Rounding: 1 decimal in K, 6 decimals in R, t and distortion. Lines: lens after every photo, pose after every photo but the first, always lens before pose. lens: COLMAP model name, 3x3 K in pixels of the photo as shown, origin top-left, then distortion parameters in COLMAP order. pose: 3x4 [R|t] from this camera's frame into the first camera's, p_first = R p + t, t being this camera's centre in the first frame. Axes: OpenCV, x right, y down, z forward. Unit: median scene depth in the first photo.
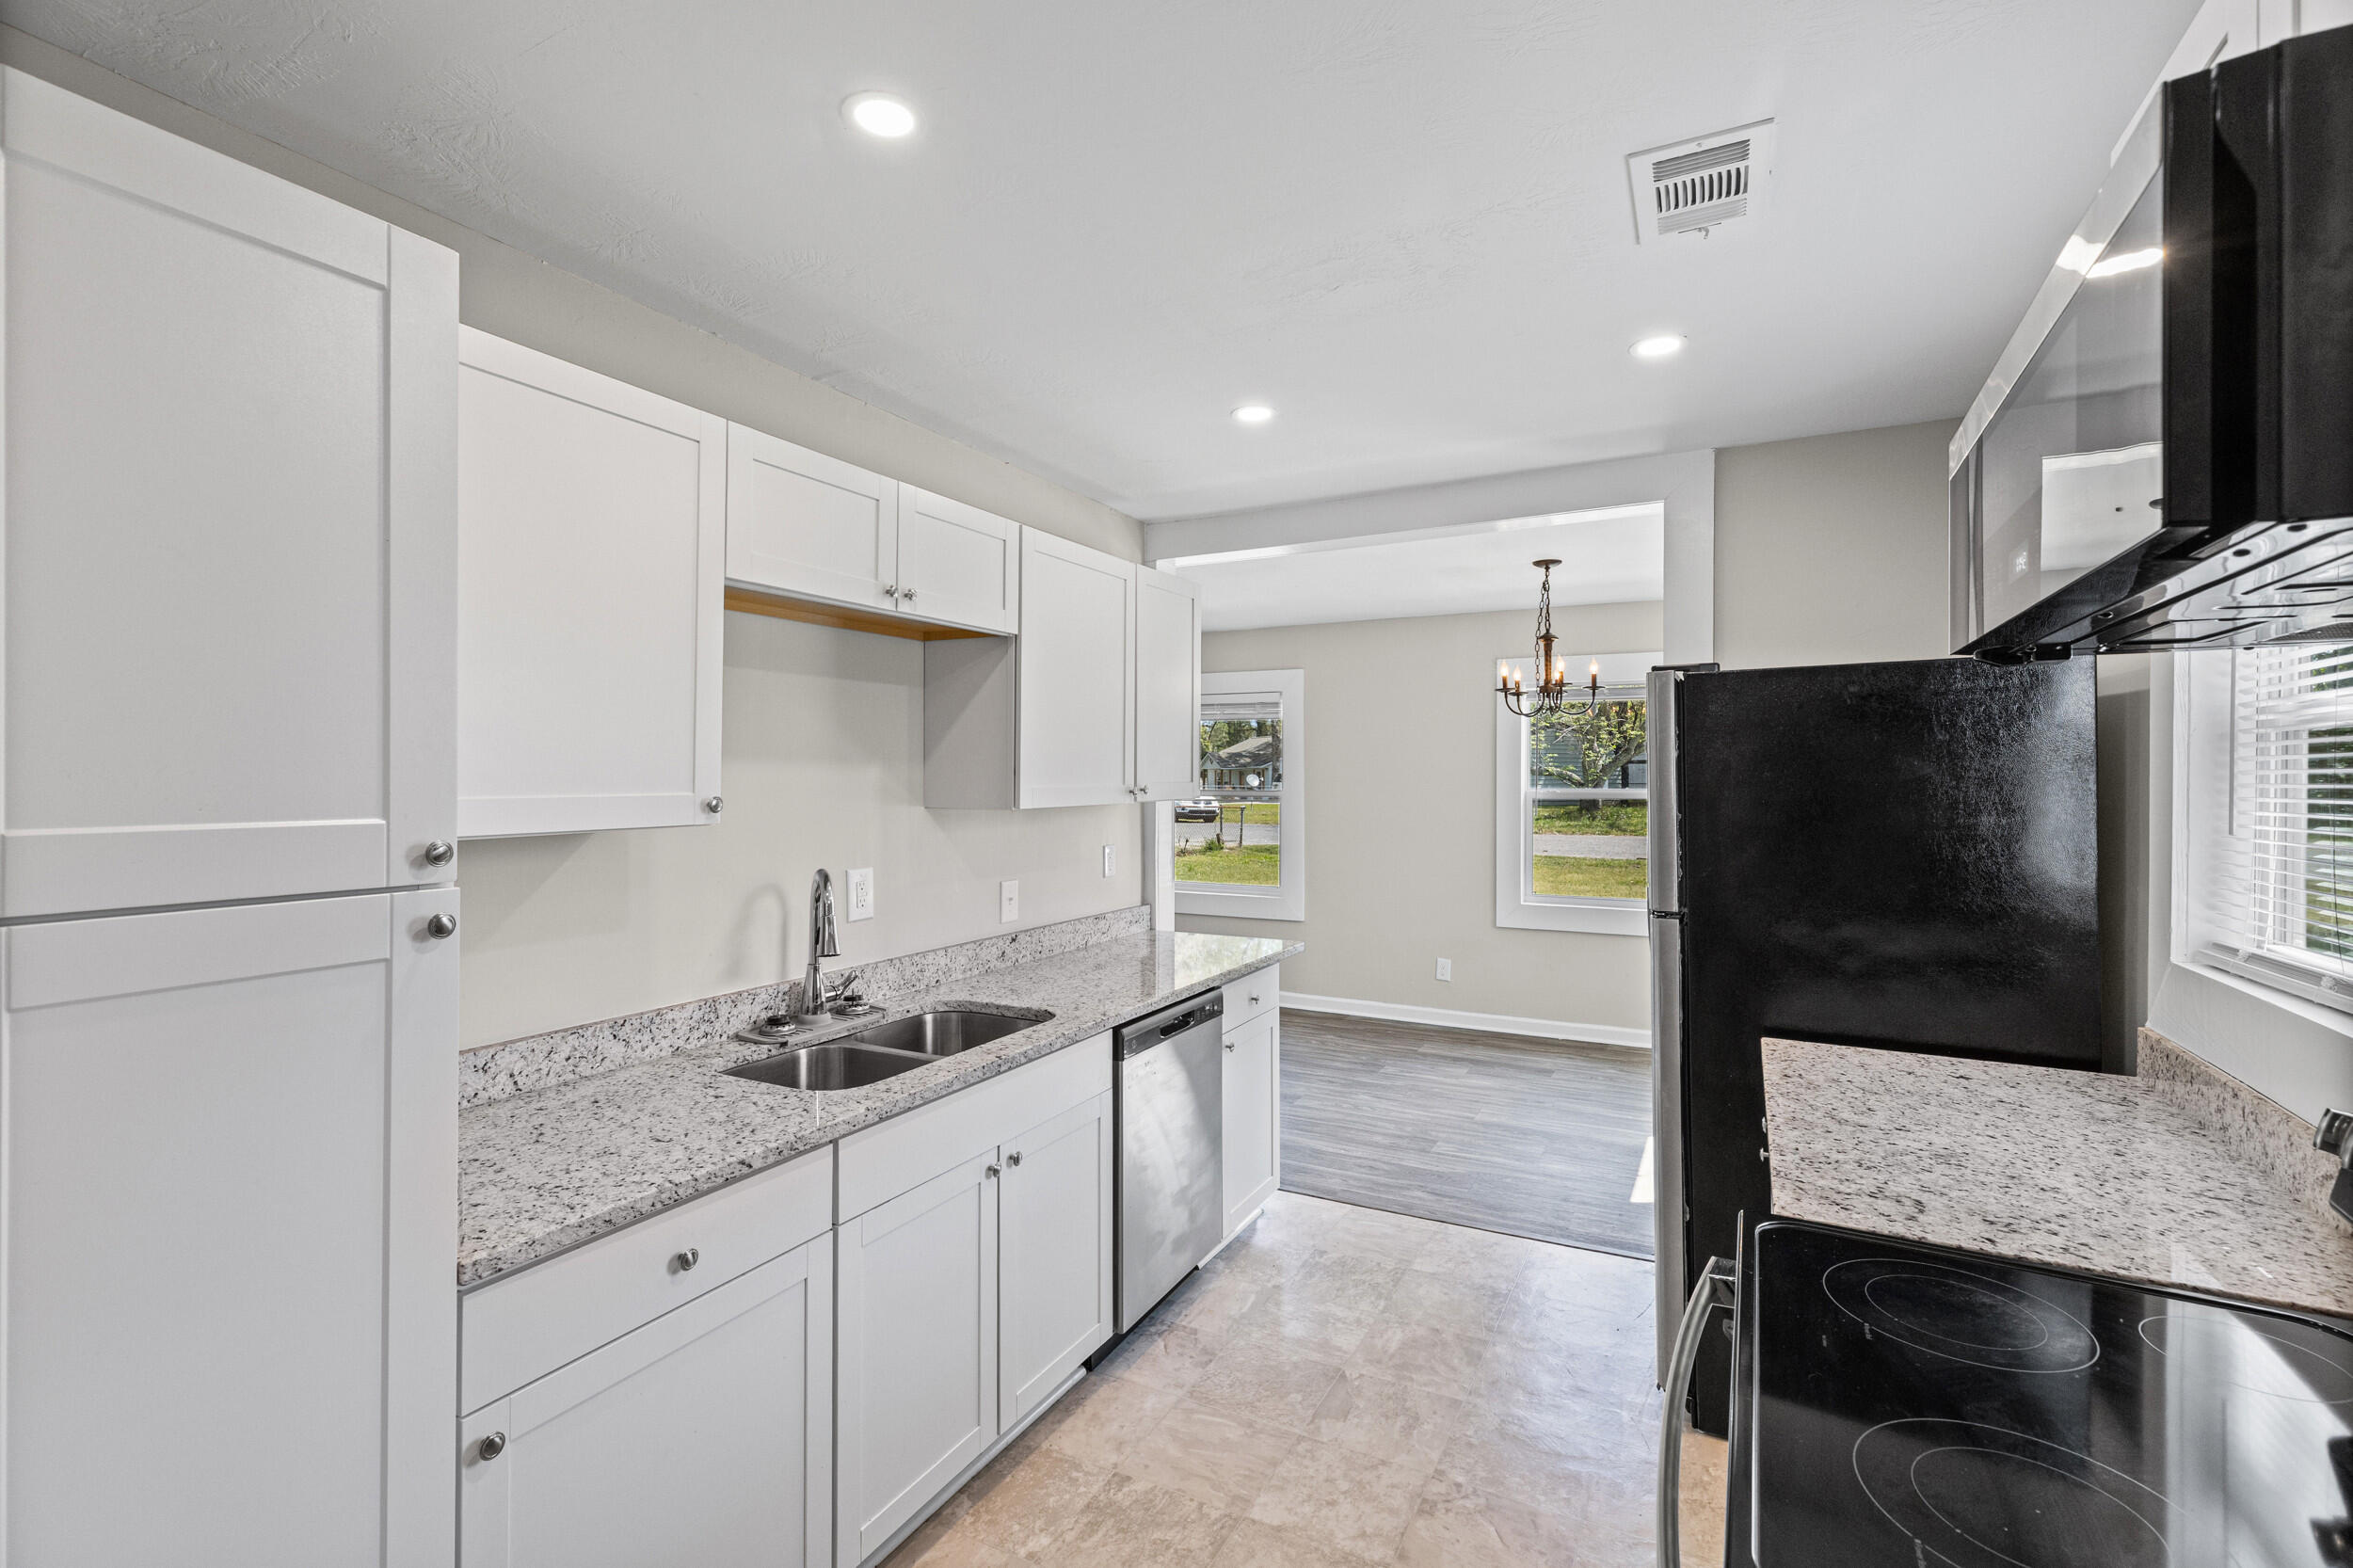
lens RADIAL K [[1074.8, 0, 1173.2], [0, 1074.8, 777.4], [0, 0, 1]] dist [0.001948, -0.000167]
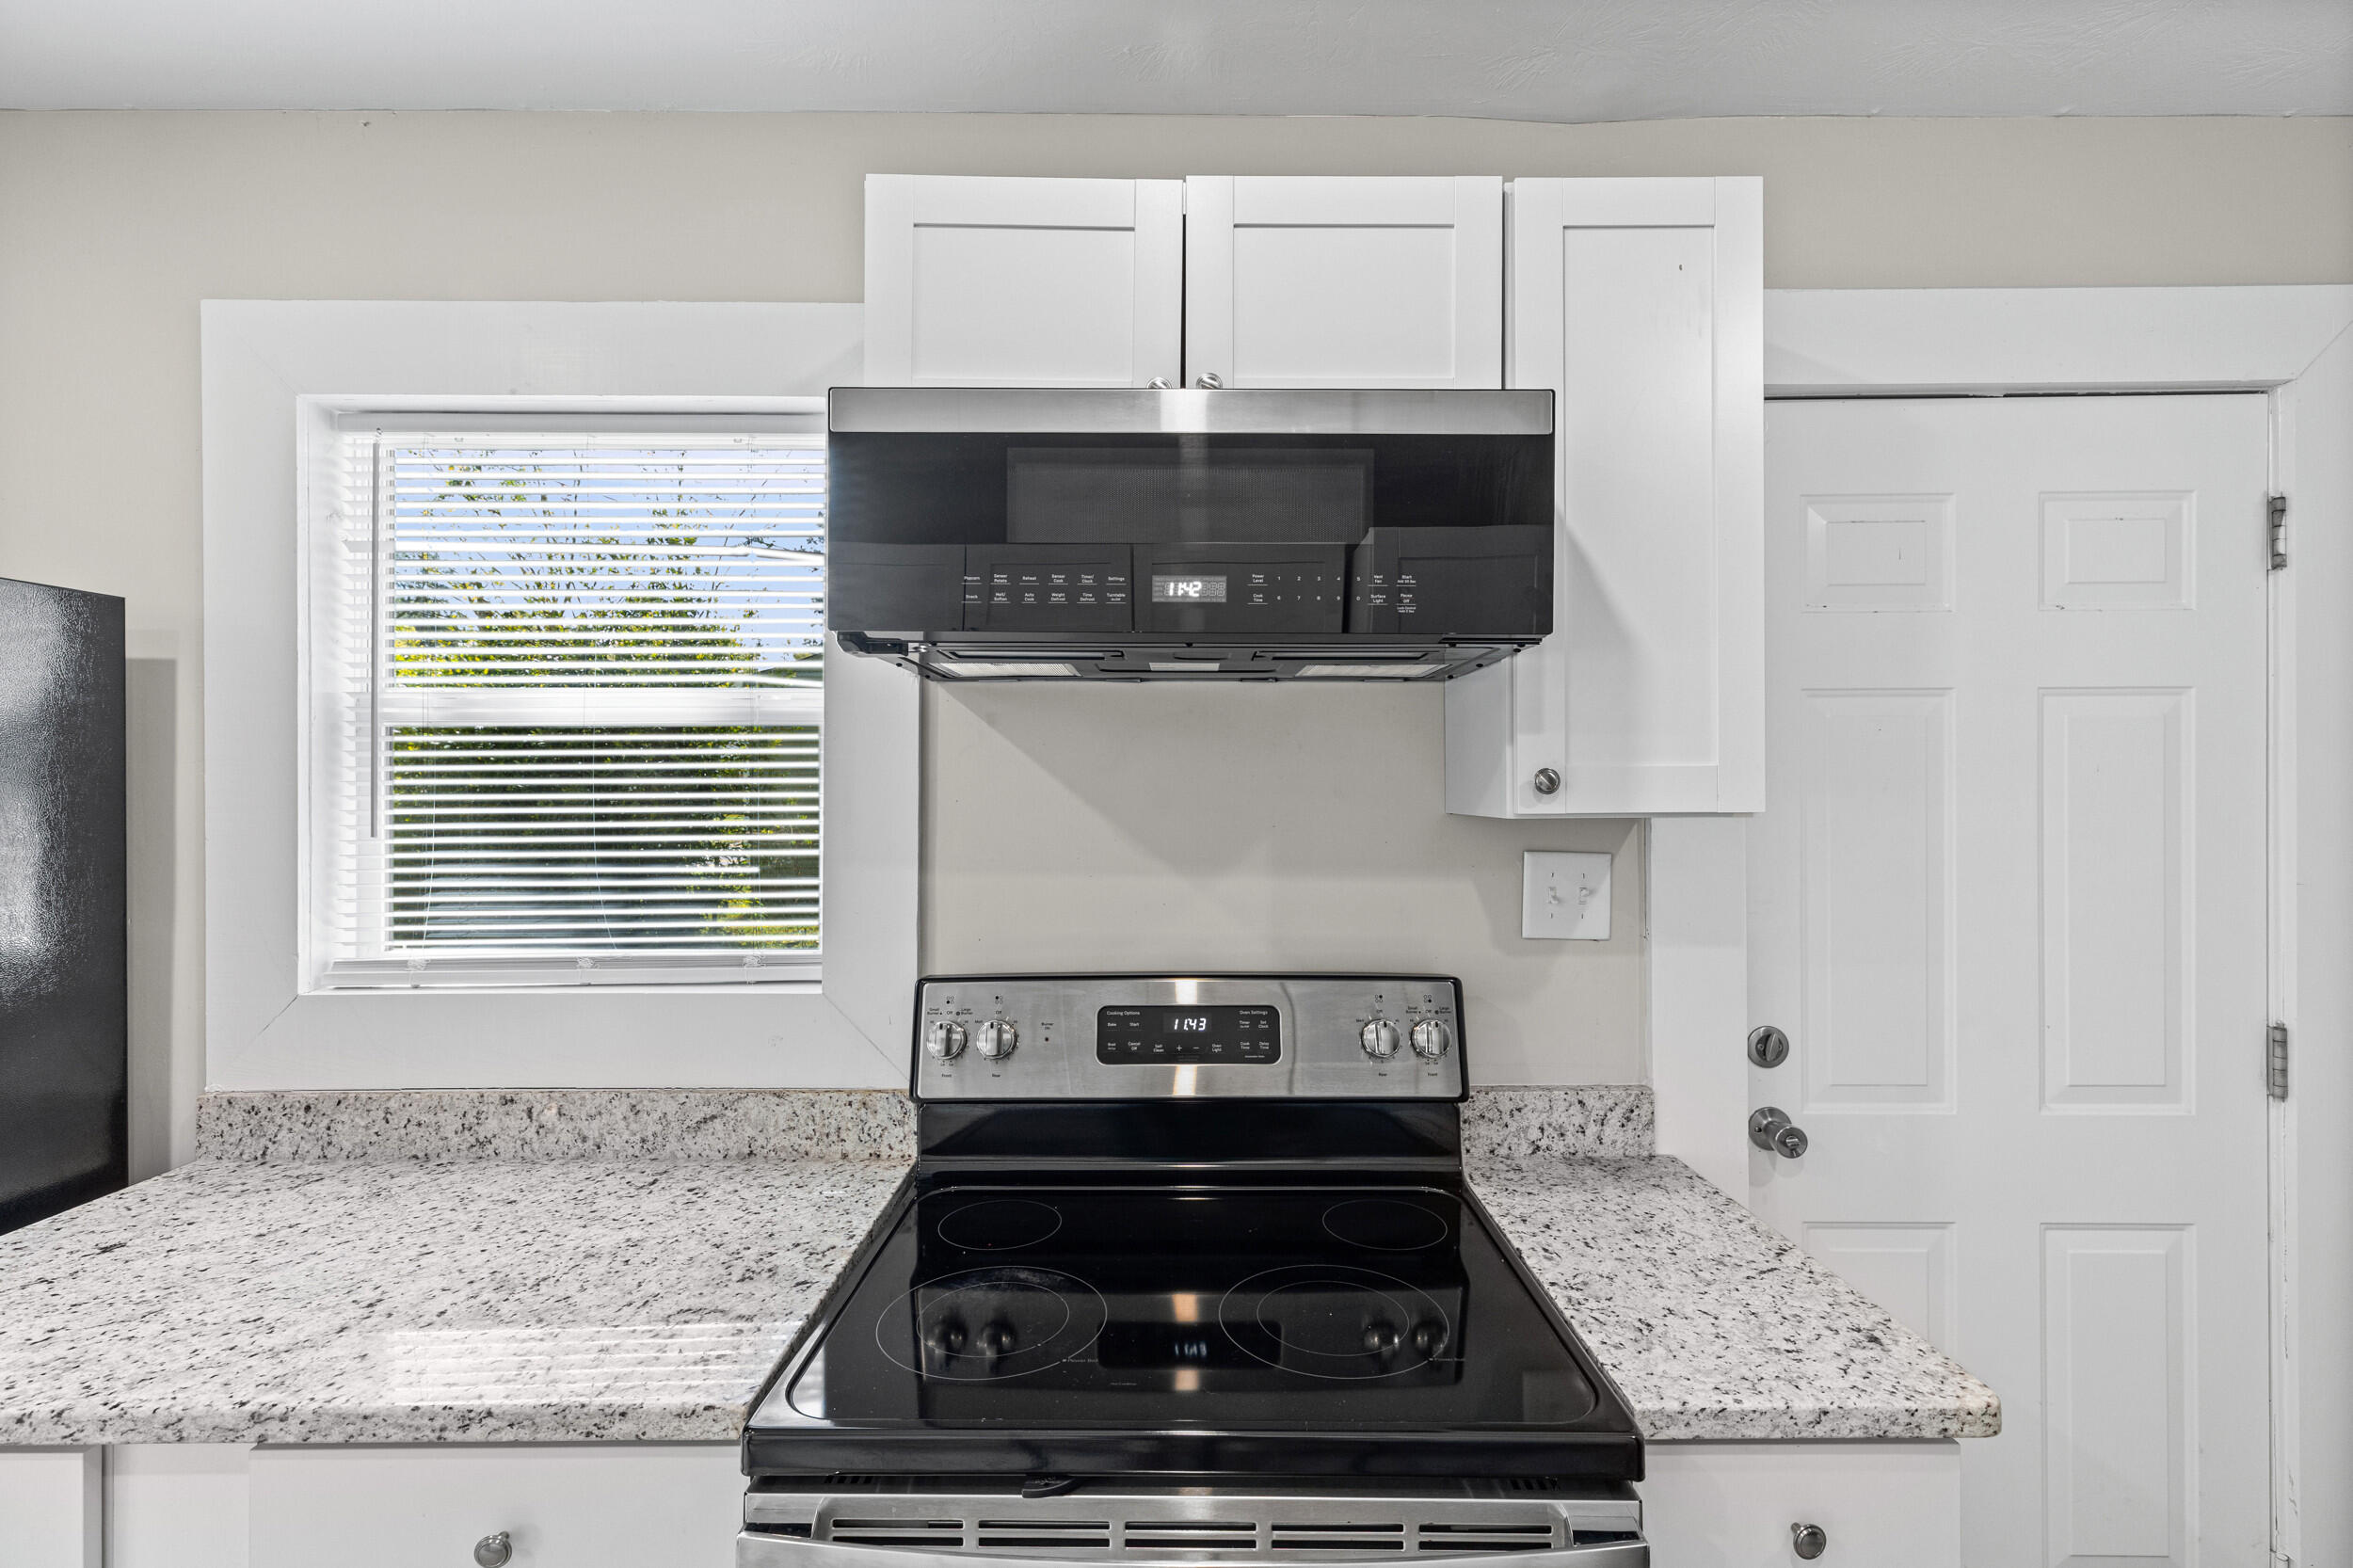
lens RADIAL K [[1074.8, 0, 1168.8], [0, 1074.8, 772.2], [0, 0, 1]] dist [0.001948, -0.000167]
pose [[-0.472541, -0.000726, 0.881309, -0.170091], [0.000621, 0.999999, 0.001156, -0.003080], [-0.881309, 0.001094, -0.472540, 1.039187]]
